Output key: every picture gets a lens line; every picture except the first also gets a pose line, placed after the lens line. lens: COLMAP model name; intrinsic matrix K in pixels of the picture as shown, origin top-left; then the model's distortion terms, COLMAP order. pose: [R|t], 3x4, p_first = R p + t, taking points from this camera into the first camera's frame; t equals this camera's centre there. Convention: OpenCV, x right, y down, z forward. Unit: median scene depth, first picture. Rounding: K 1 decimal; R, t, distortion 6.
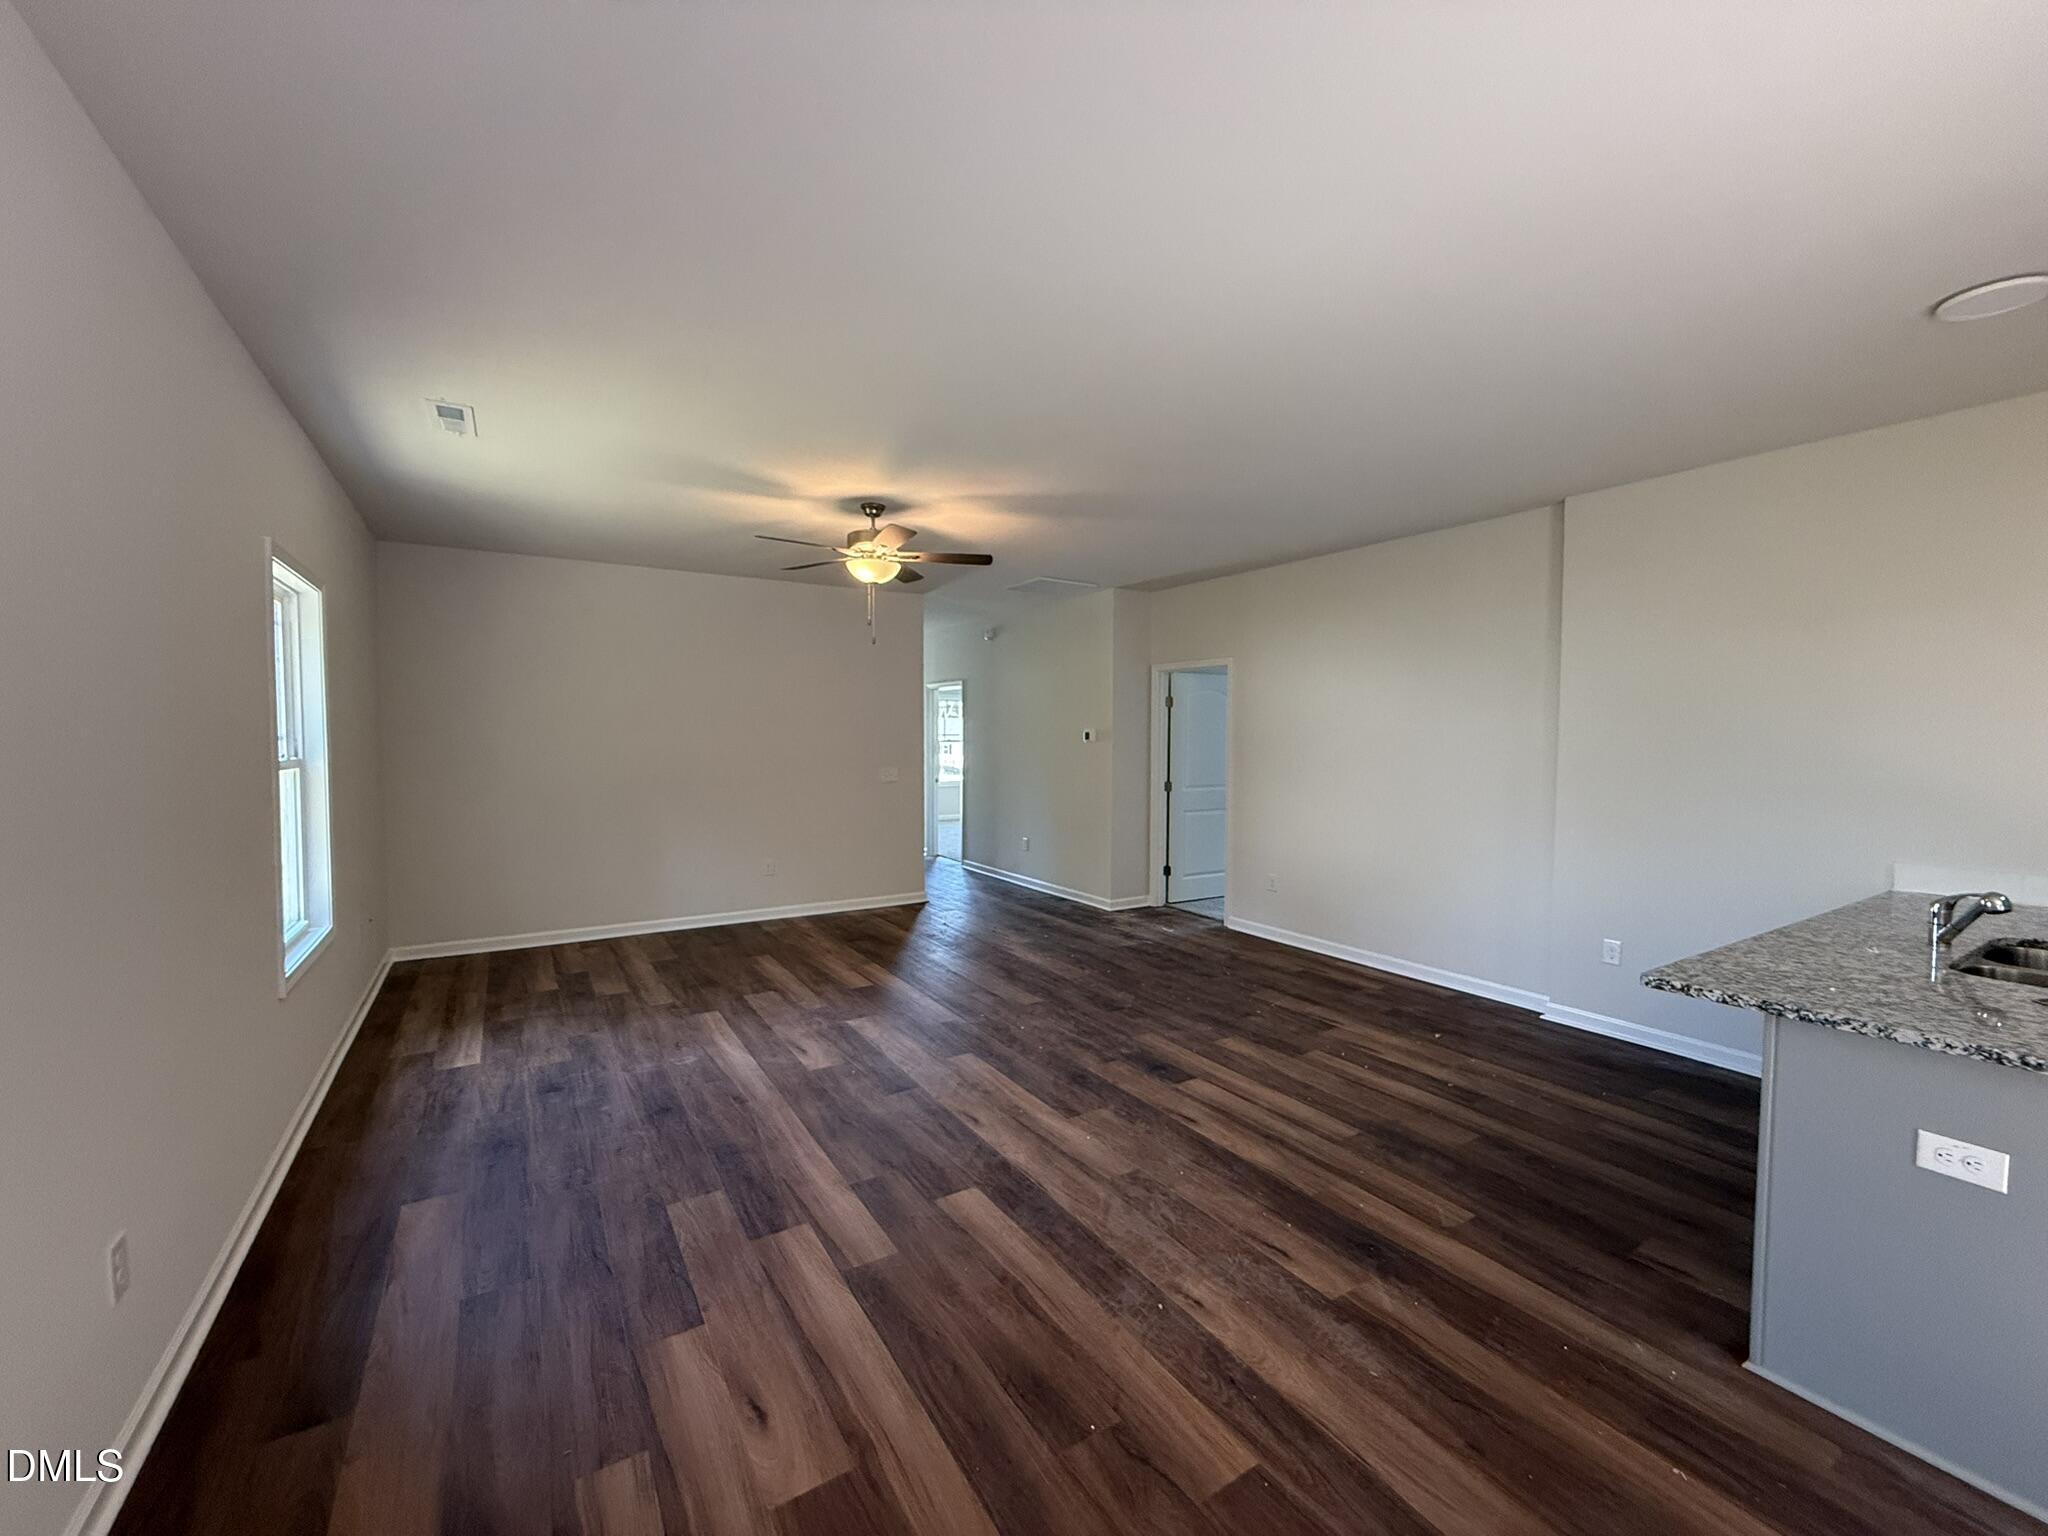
lens RADIAL K [[818.3, 0, 1017.0], [0, 818.3, 768.3], [0, 0, 1]] dist [0.000405, 0.000270]
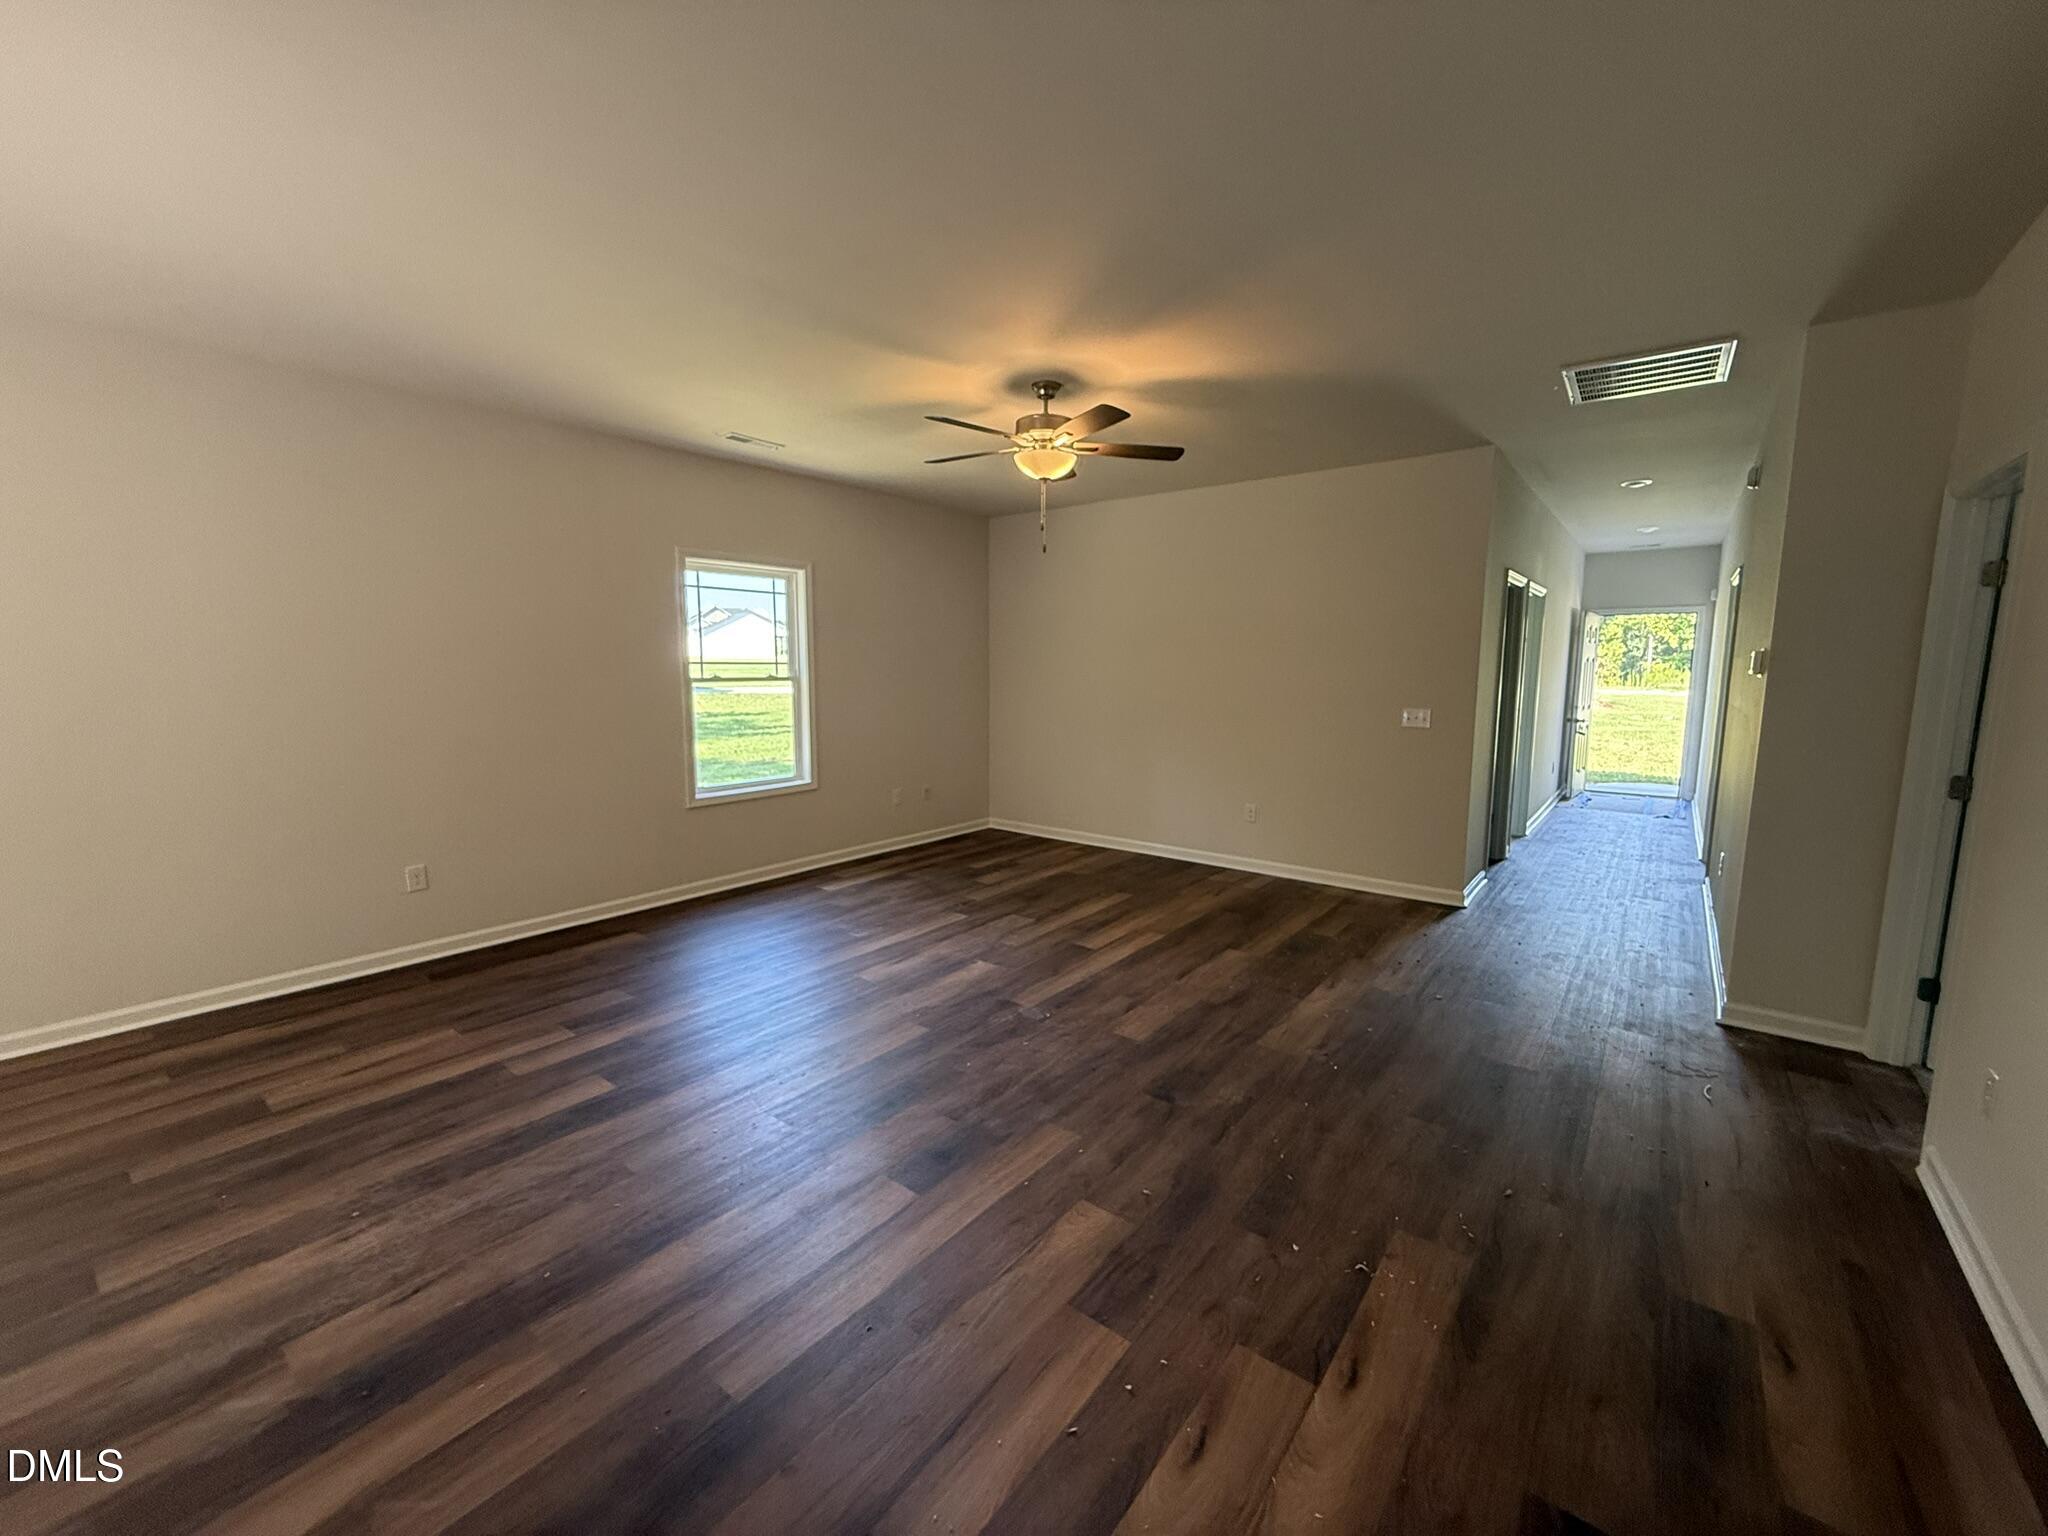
lens RADIAL K [[818.3, 0, 1017.0], [0, 818.3, 768.3], [0, 0, 1]] dist [0.000405, 0.000270]
pose [[0.335369, 0.116371, -0.934872, 0.807652], [-0.040121, 0.993205, 0.109239, -0.024951], [0.941232, 0.000873, 0.337759, 0.861230]]
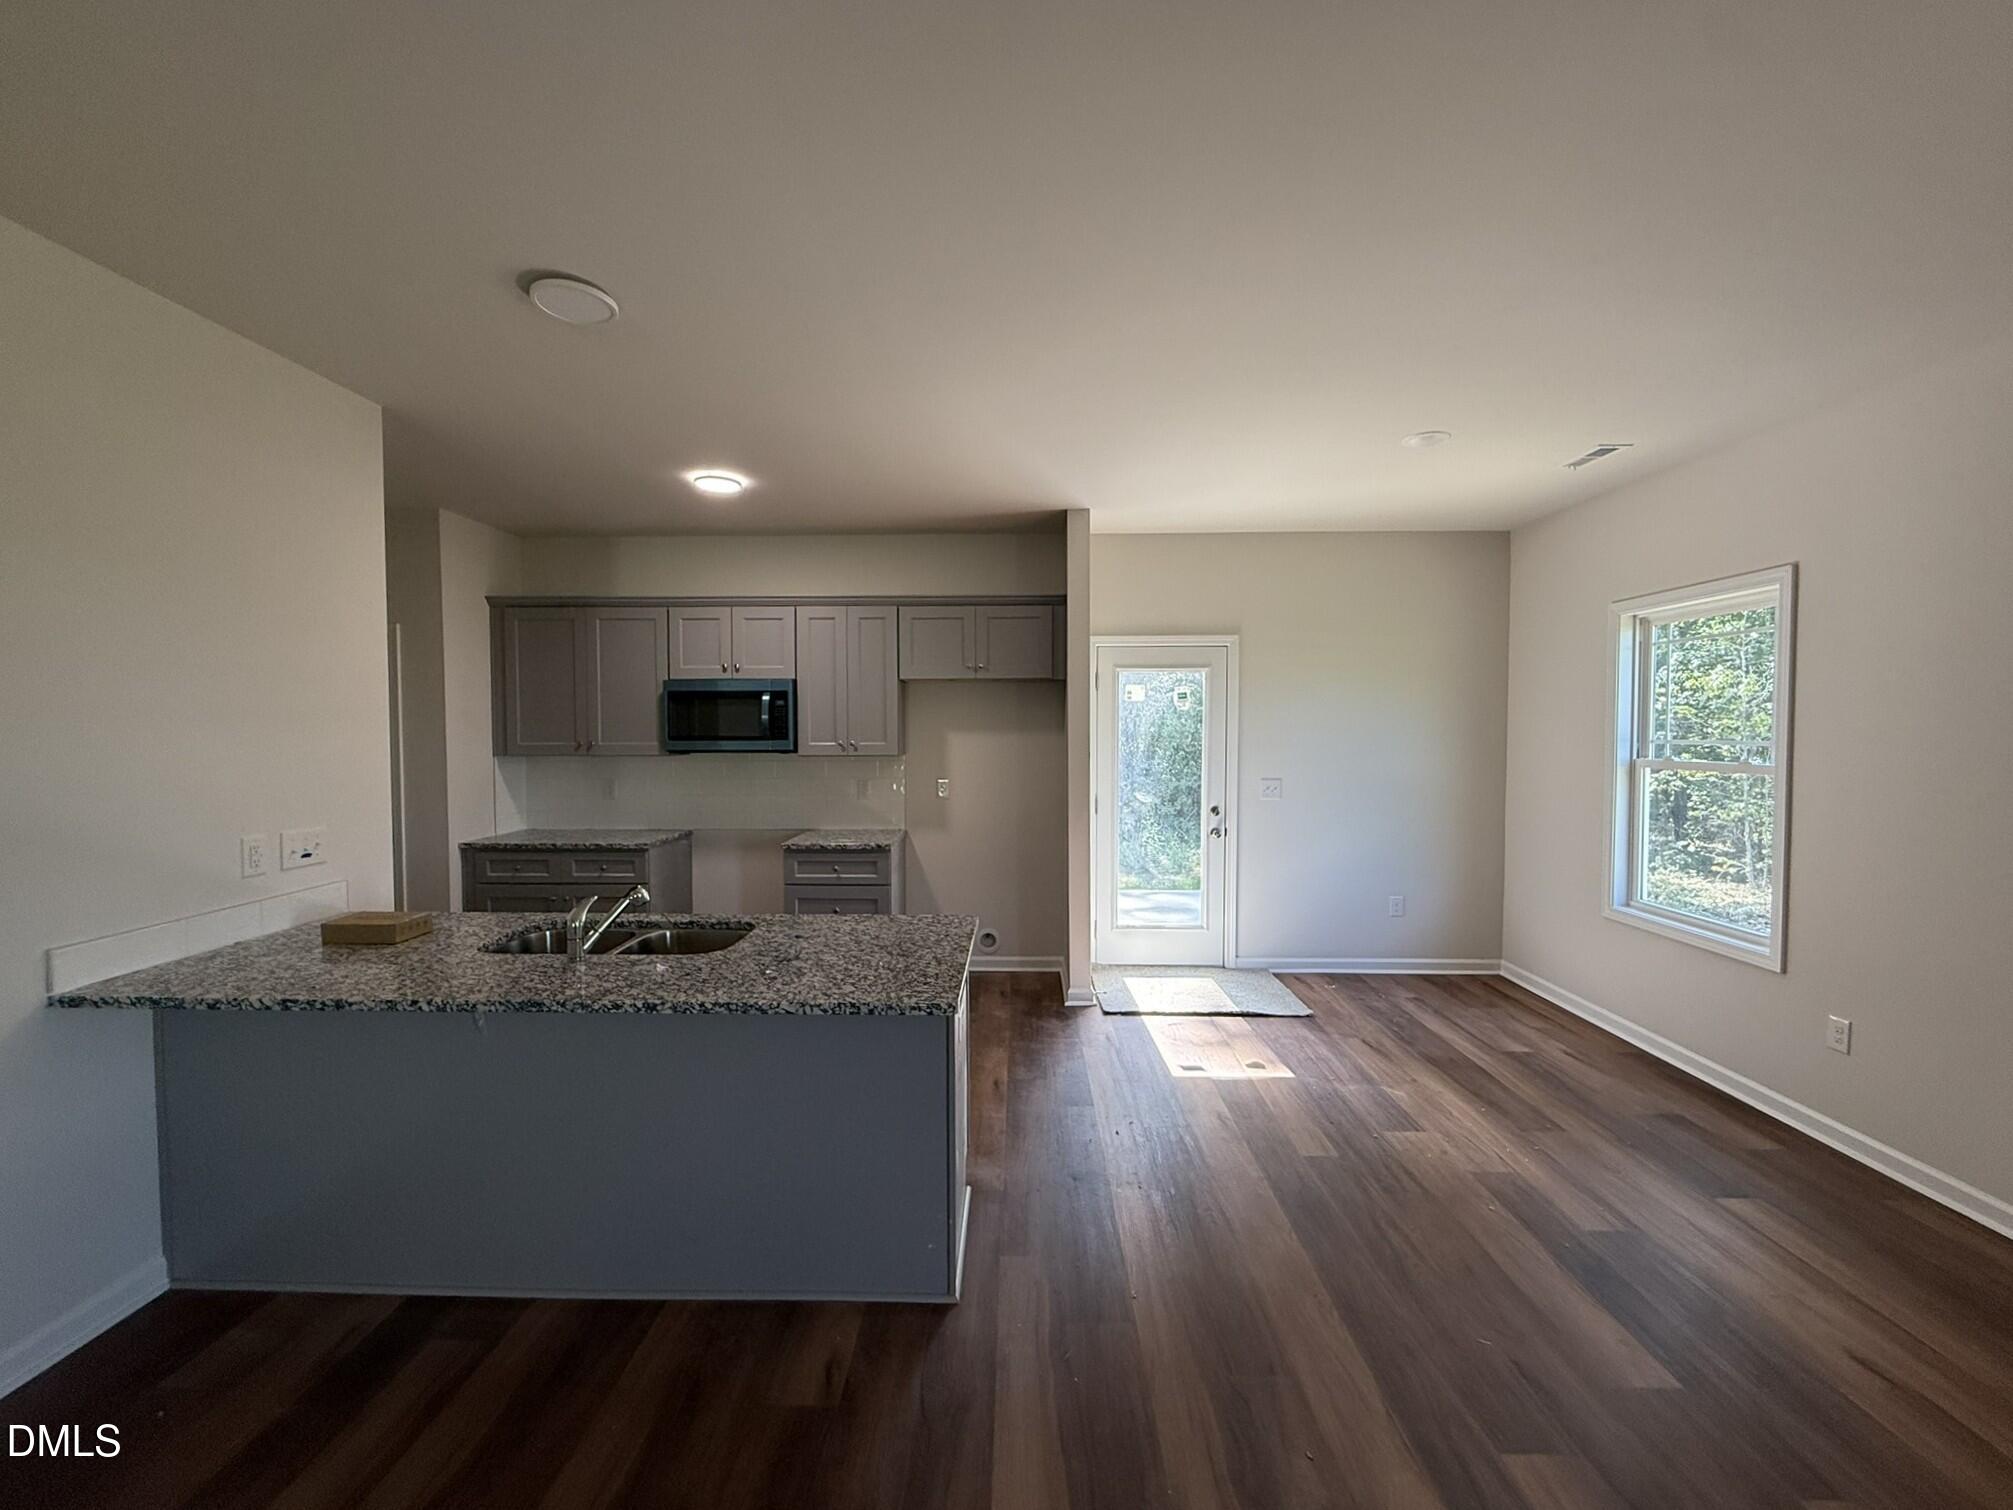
lens RADIAL K [[817.7, 0, 999.1], [0, 817.7, 754.9], [0, 0, 1]] dist [0.001392, 0.000336]
pose [[-0.837204, -0.019386, 0.546547, 0.130826], [0.020875, 0.997510, 0.067358, -0.052141], [-0.546492, 0.067802, -0.834715, 1.015751]]
